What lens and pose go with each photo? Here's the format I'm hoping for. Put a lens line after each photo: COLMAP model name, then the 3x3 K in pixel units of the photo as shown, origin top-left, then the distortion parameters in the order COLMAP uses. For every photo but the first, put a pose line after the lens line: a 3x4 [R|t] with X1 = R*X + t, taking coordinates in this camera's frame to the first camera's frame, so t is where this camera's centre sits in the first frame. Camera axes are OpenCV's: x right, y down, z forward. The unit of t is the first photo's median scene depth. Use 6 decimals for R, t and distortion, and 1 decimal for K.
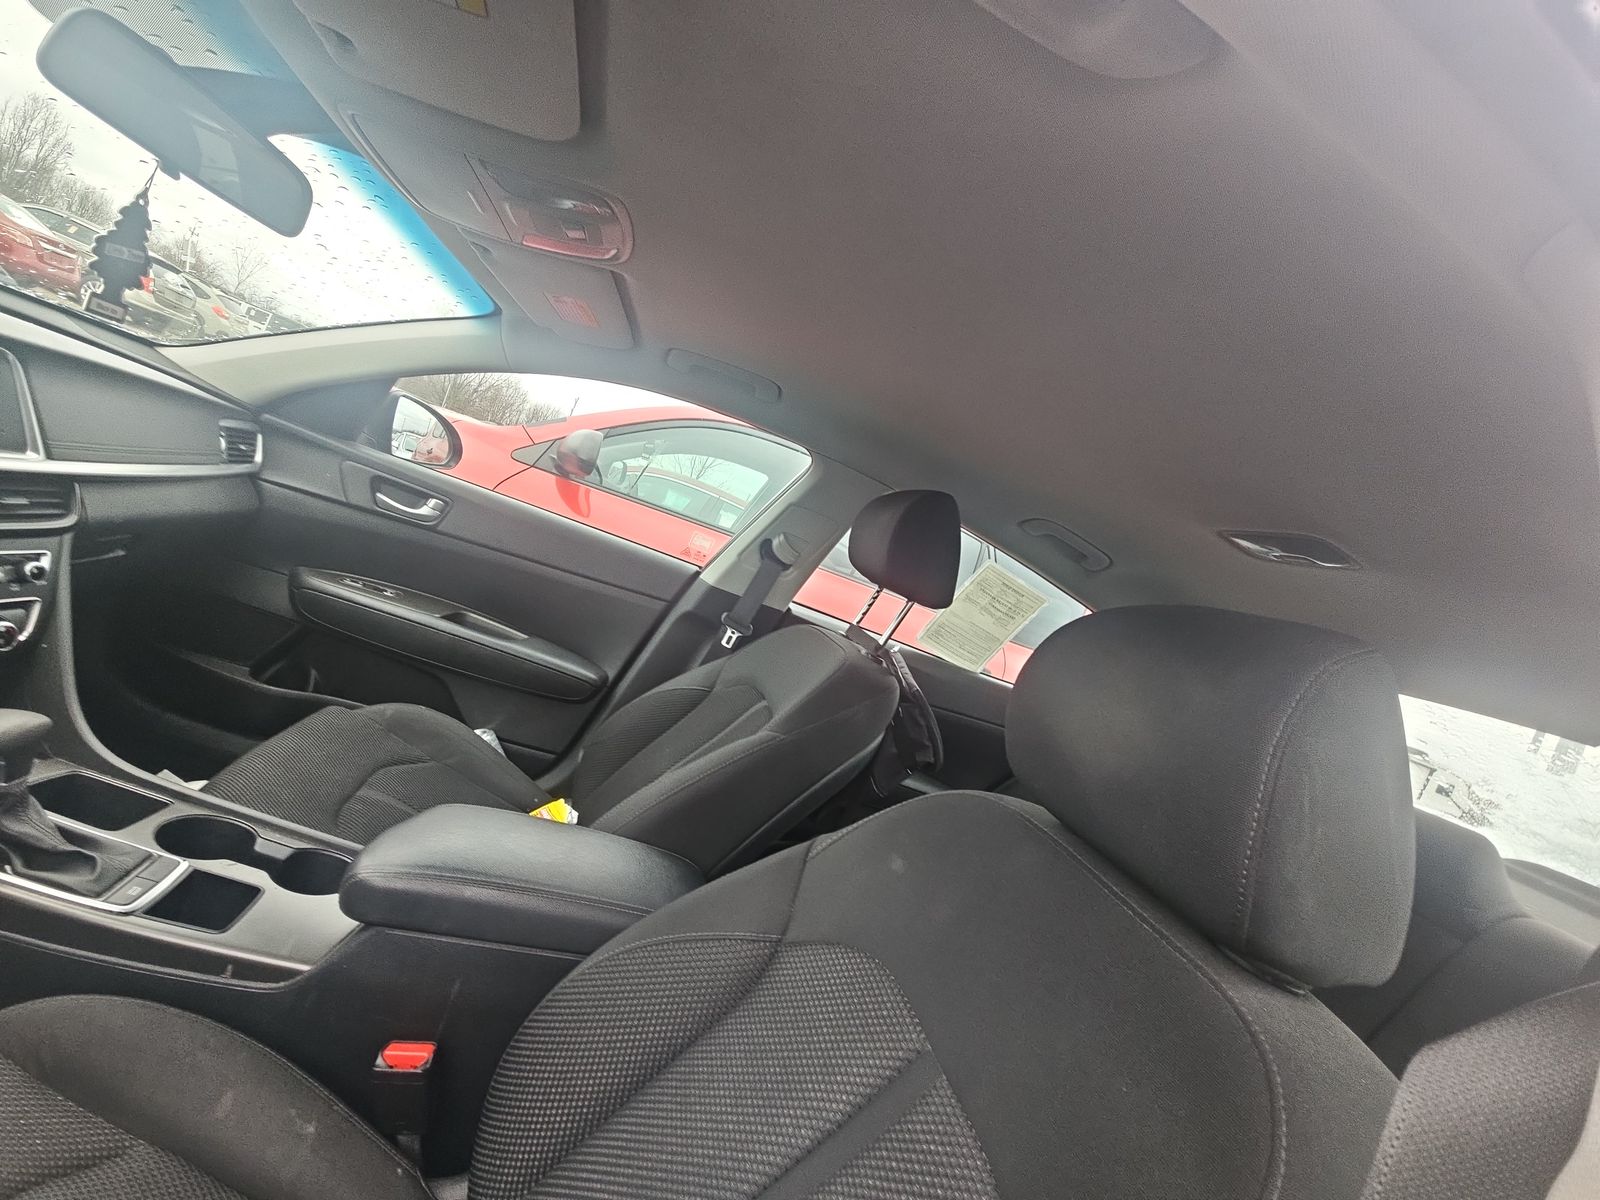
lens RADIAL K [[650.5, 0, 803.4], [0, 650.5, 595.6], [0, 0, 1]] dist [0.016263, -0.013282]
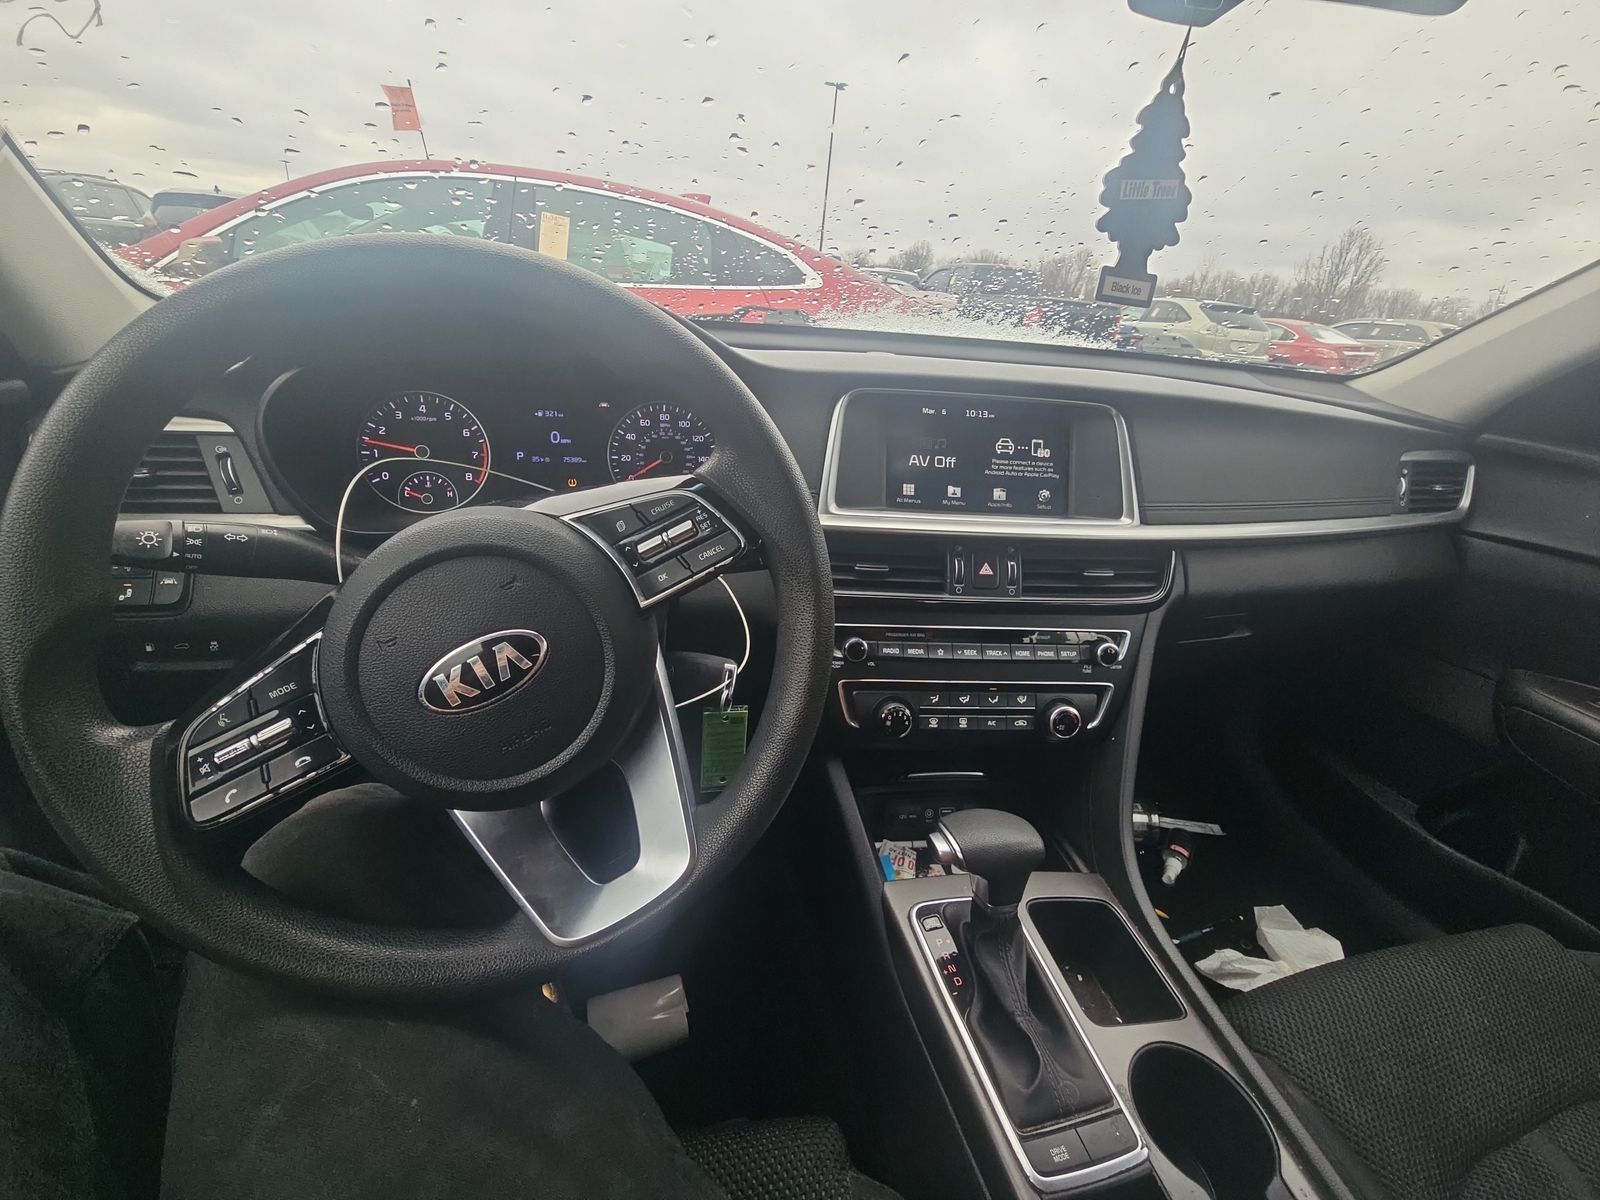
lens RADIAL K [[642.8, 0, 800.0], [0, 642.8, 600.0], [0, 0, 1]] dist [-0.001150, -0.000057]
pose [[0.022155, 0.023723, -0.999473, -0.203494], [-0.116489, 0.992970, 0.020987, -0.047949], [0.992945, 0.115962, 0.024762, 0.341056]]
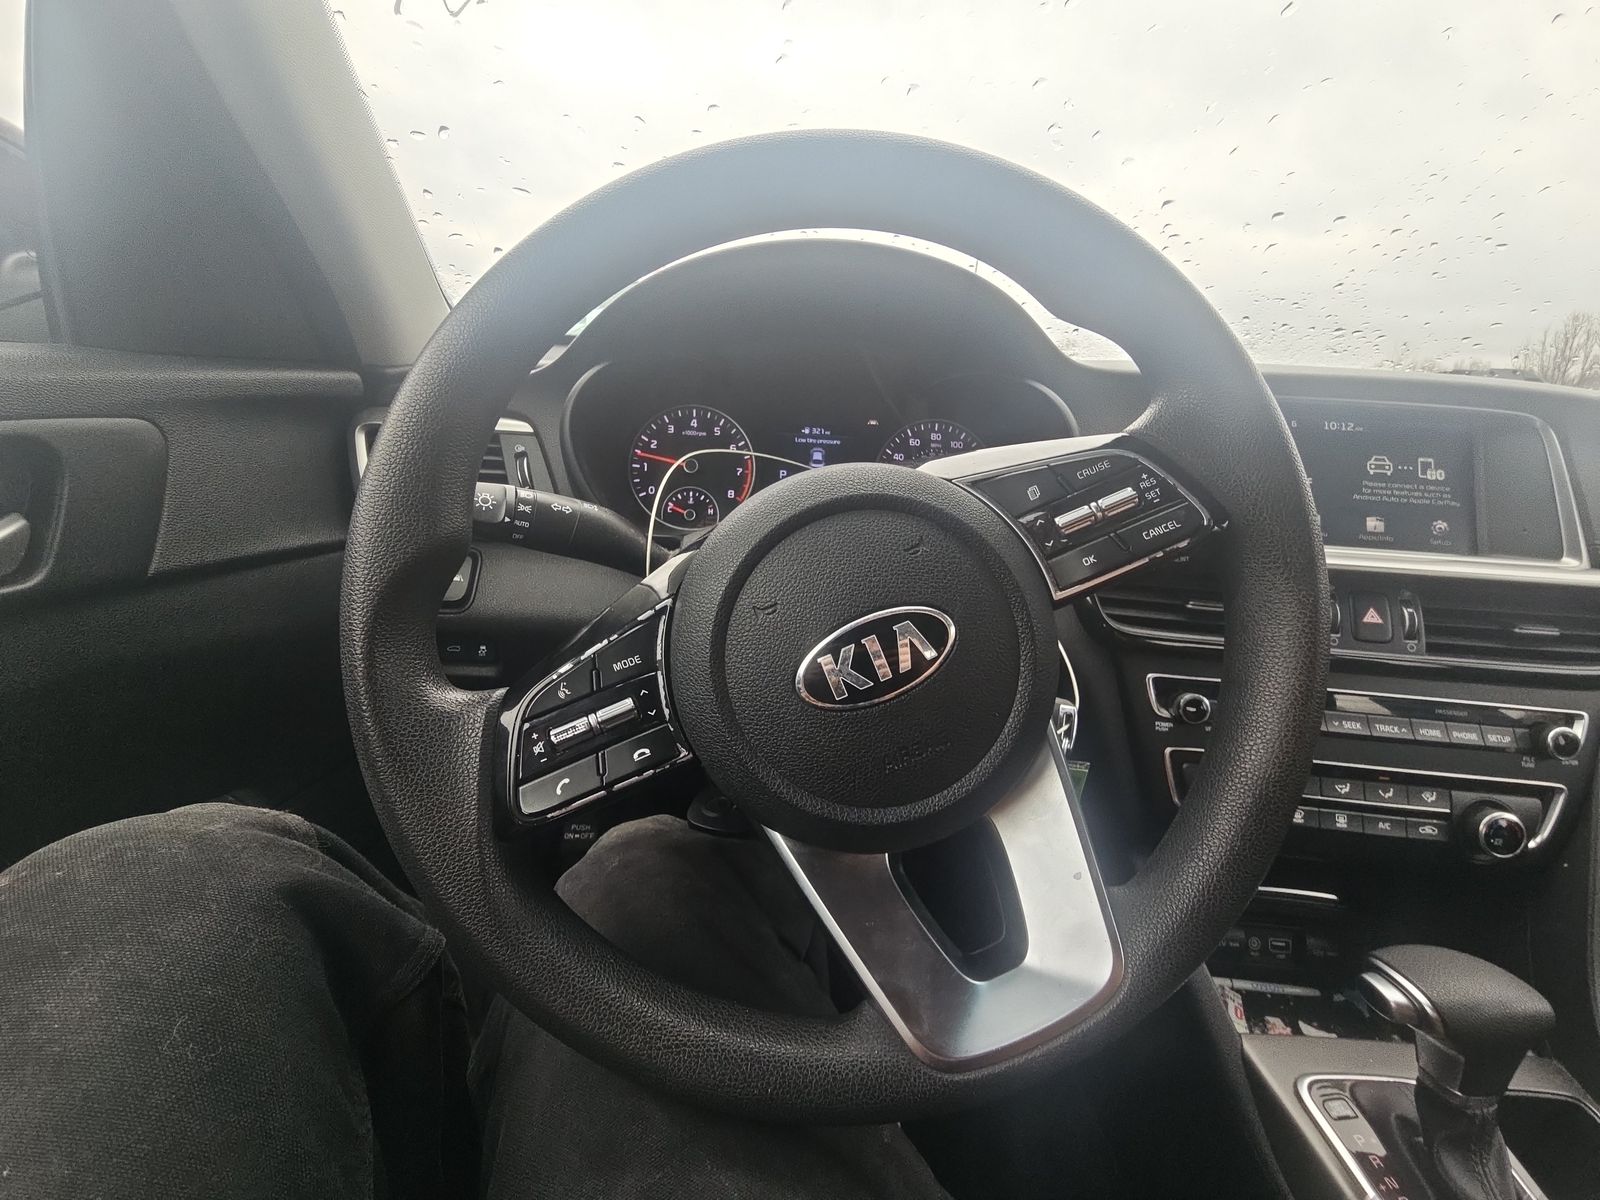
lens RADIAL K [[650.5, 0, 803.4], [0, 650.5, 595.6], [0, 0, 1]] dist [0.016263, -0.013282]
pose [[-0.169388, -0.119749, -0.978247, -0.263544], [-0.178899, 0.979837, -0.088966, 0.006570], [0.969176, 0.159937, -0.187396, 0.234742]]
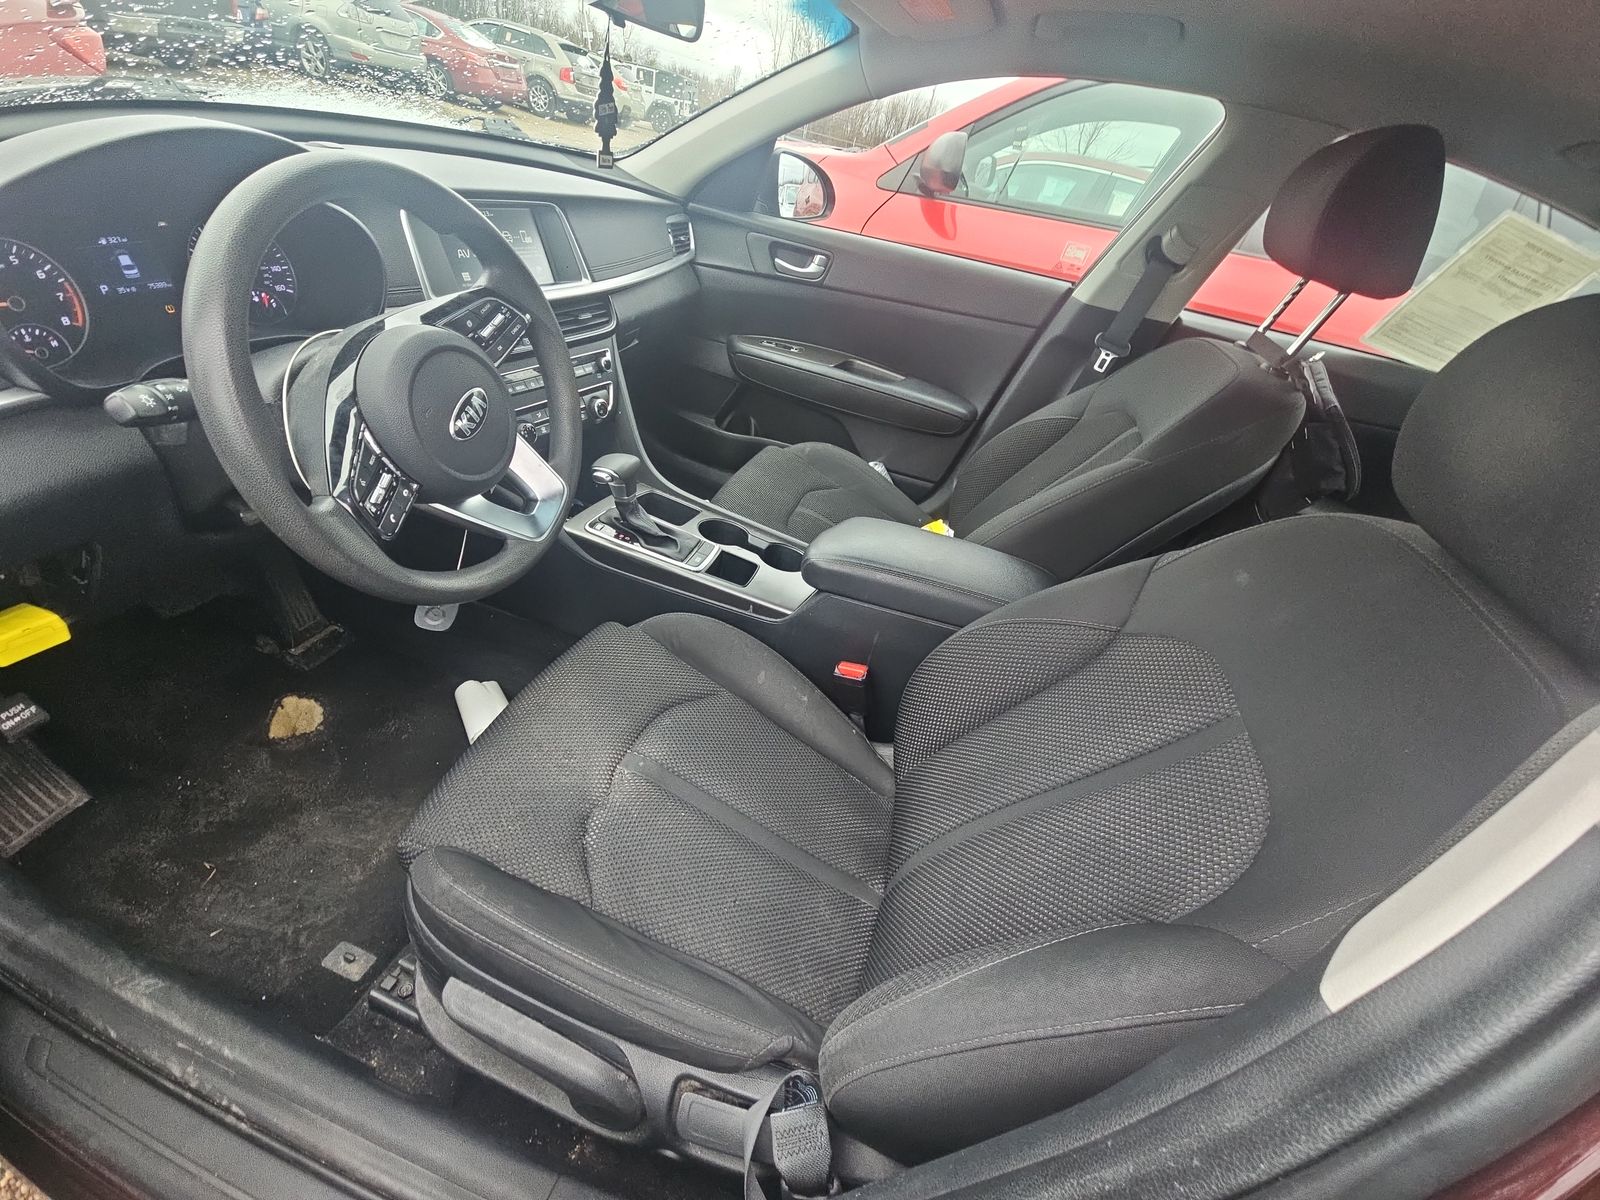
lens RADIAL K [[650.5, 0, 803.4], [0, 650.5, 595.6], [0, 0, 1]] dist [0.016263, -0.013282]
pose [[0.852617, 0.088733, -0.514947, 0.042274], [0.121380, 0.924888, 0.360345, -0.018139], [0.508242, -0.369741, 0.777805, -0.107415]]
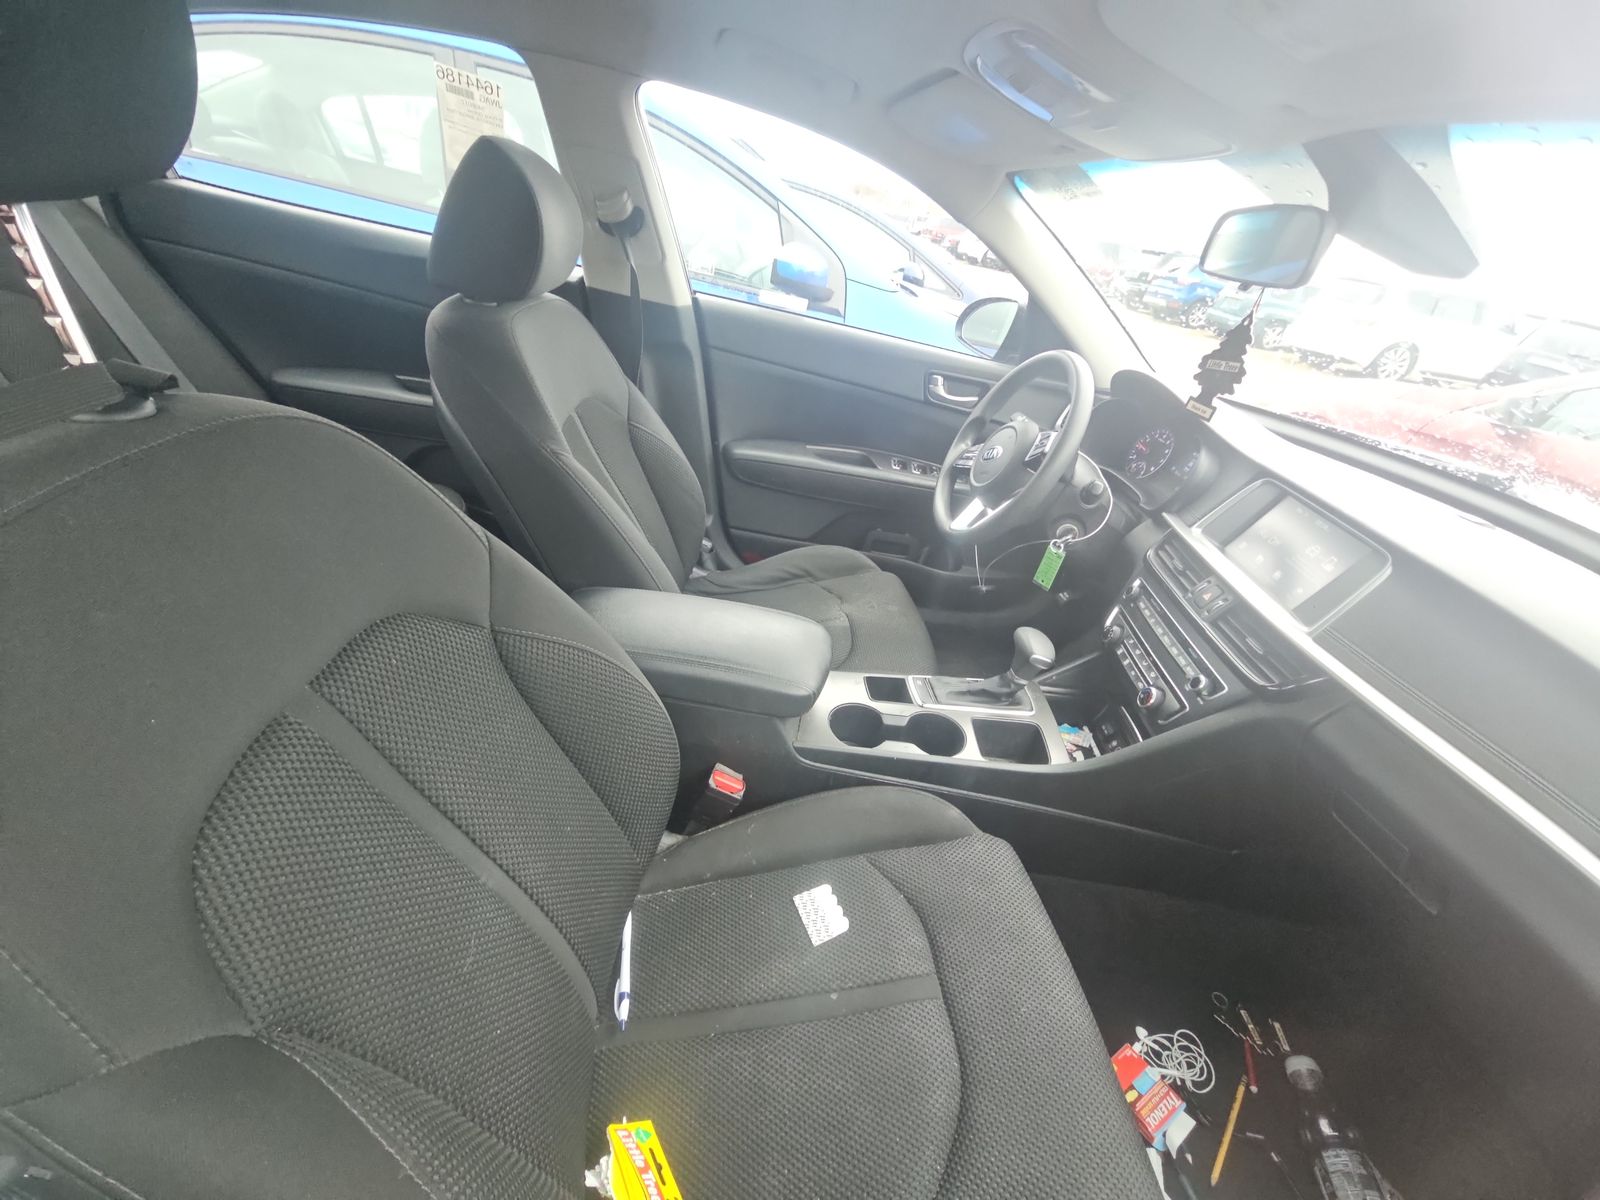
lens RADIAL K [[650.5, 0, 803.4], [0, 650.5, 595.6], [0, 0, 1]] dist [0.016263, -0.013282]
pose [[-0.824781, -0.546609, -0.144755, -0.209094], [-0.530583, 0.659627, 0.532328, -0.236075], [-0.195491, 0.515859, -0.834070, 1.235494]]
